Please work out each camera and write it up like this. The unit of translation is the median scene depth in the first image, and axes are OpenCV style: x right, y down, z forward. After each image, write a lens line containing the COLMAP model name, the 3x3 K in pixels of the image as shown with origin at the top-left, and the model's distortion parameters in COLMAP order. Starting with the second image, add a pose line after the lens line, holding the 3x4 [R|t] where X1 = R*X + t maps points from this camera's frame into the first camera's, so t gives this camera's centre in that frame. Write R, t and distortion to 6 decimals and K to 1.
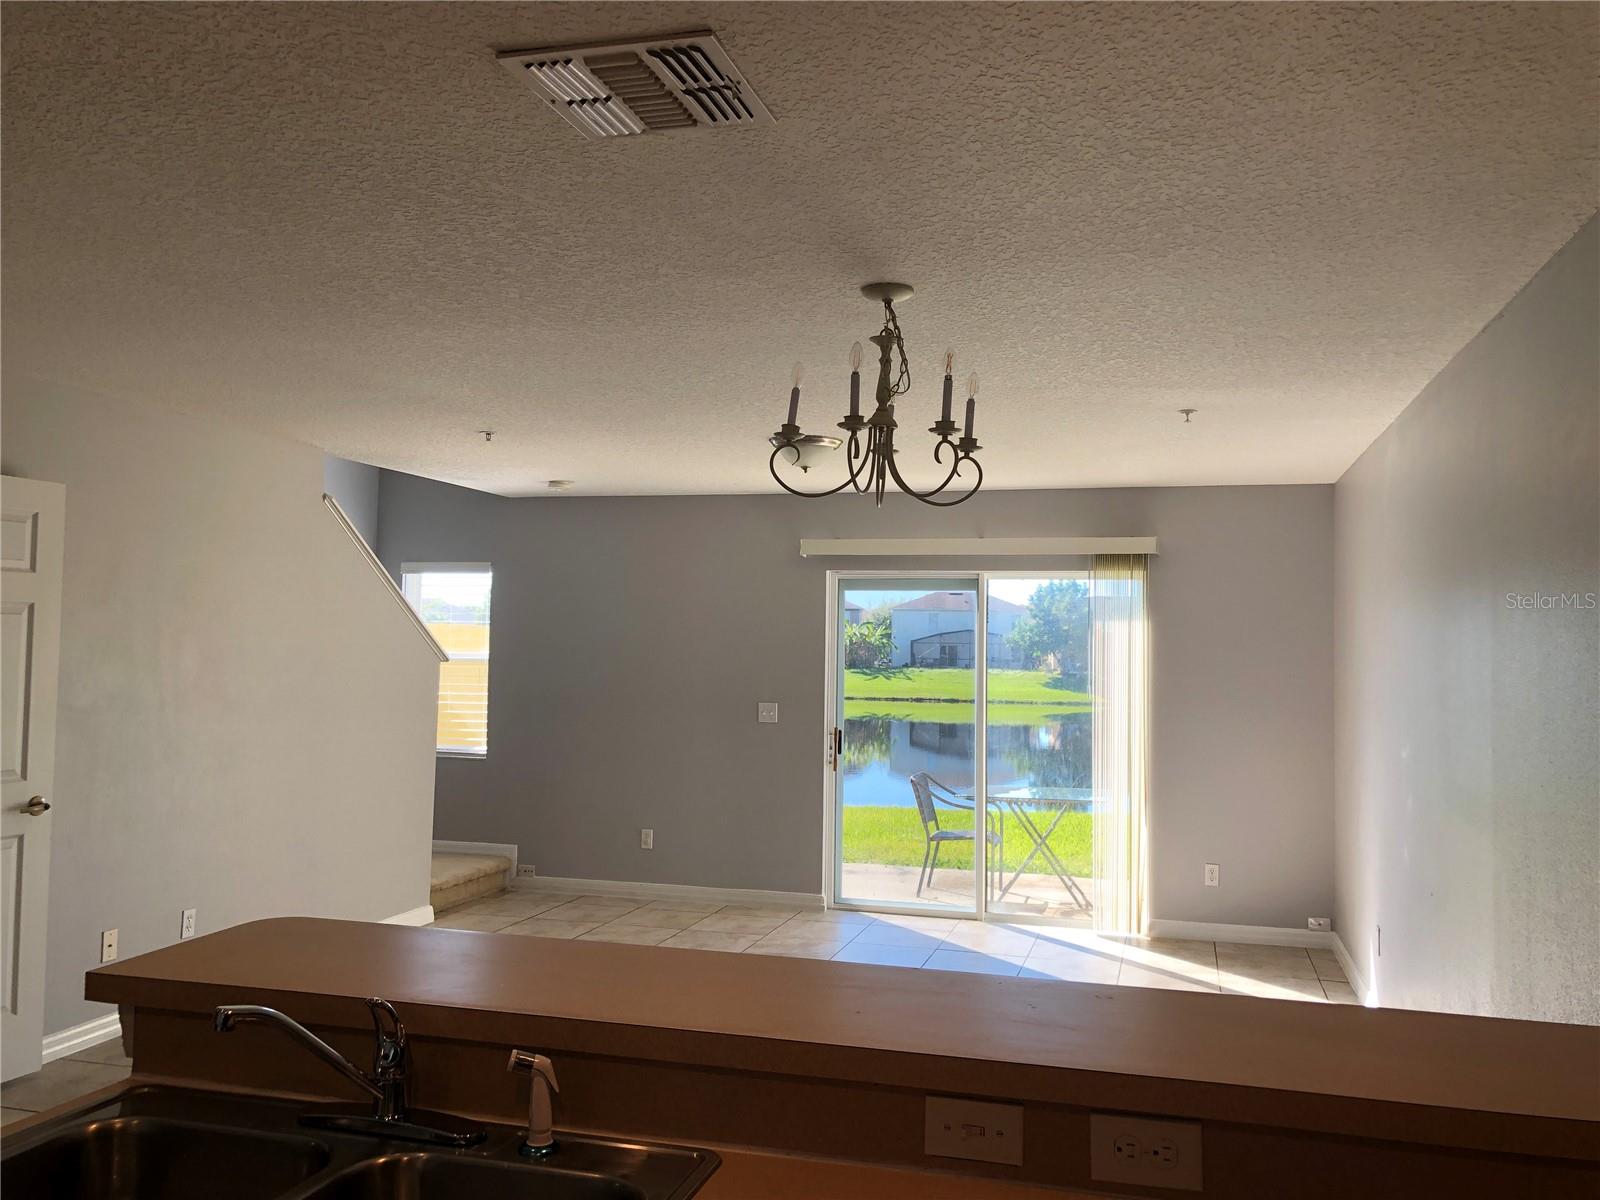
lens RADIAL K [[1317.6, 0, 800.0], [0, 1317.6, 600.0], [0, 0, 1]] dist [0.034437, -0.000345]
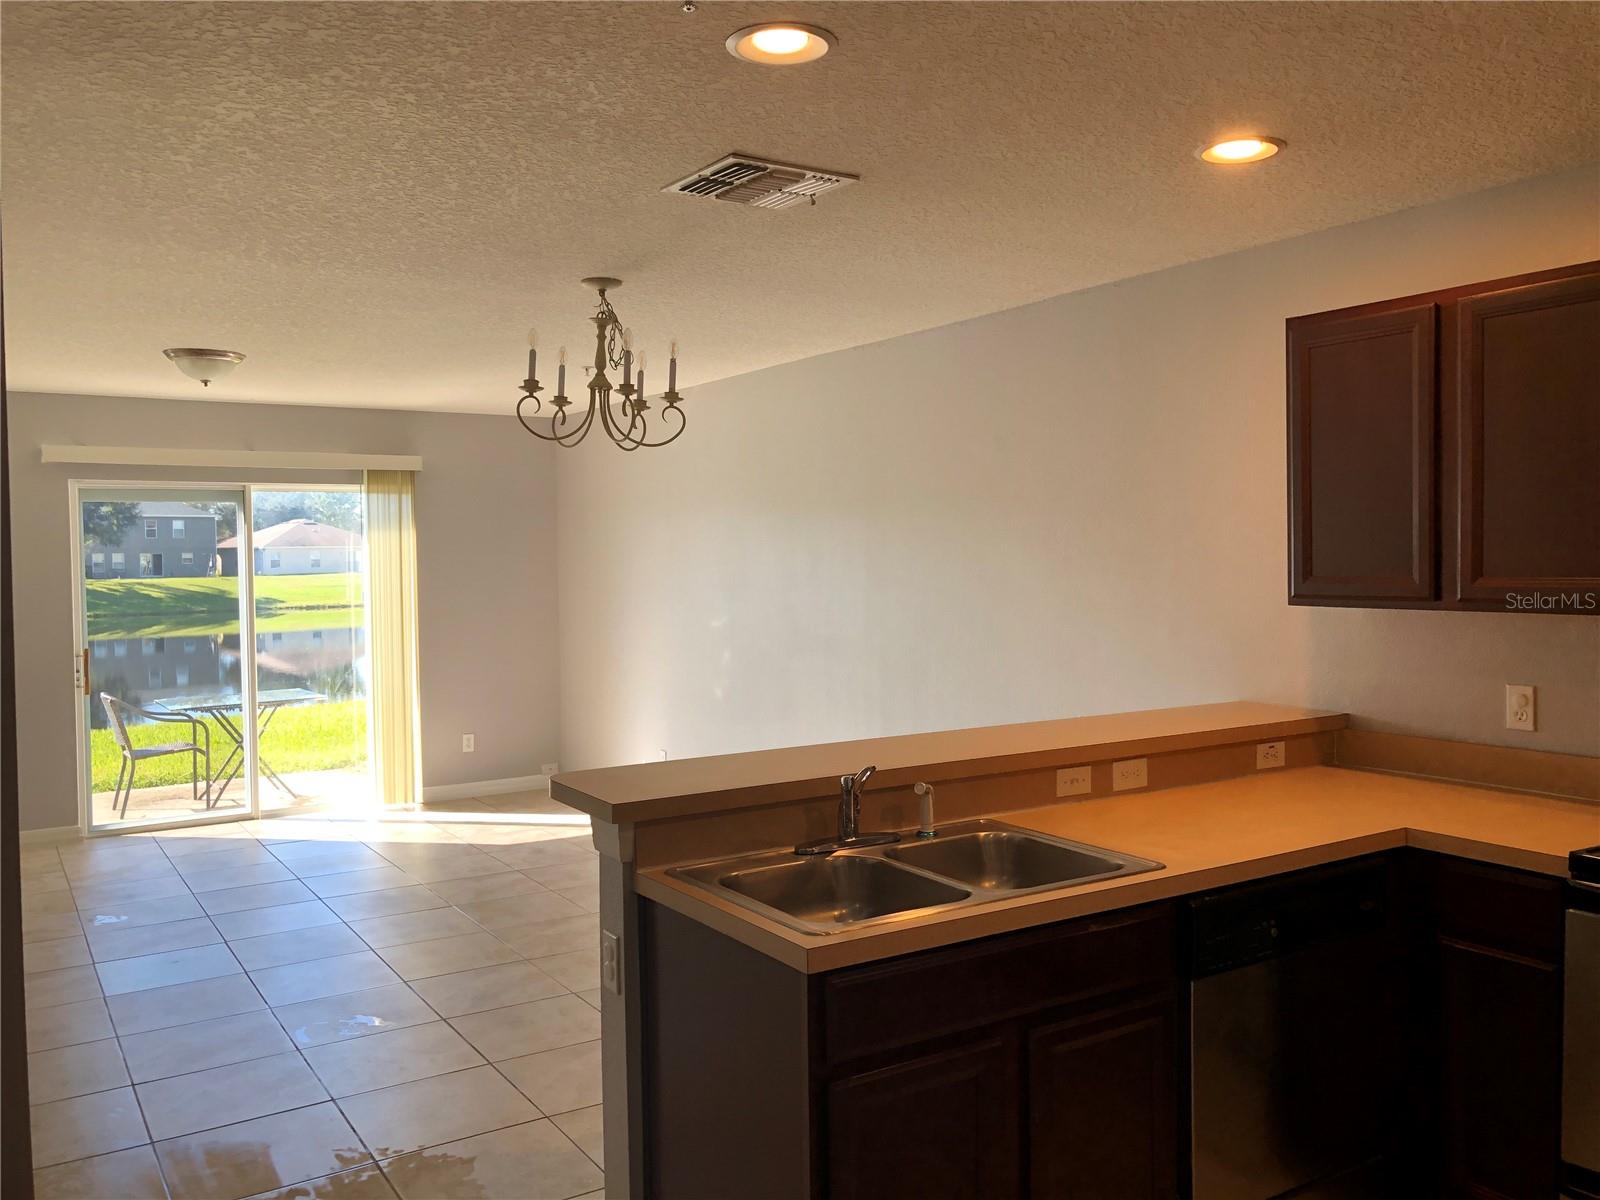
lens RADIAL K [[1320.2, 0, 801.2], [0, 1320.2, 569.1], [0, 0, 1]] dist [0.071475, 0.003495]
pose [[0.674212, -0.037141, 0.737604, -0.451215], [-0.000438, 0.998714, 0.050689, -0.010606], [-0.738538, -0.034498, 0.673329, -0.020848]]
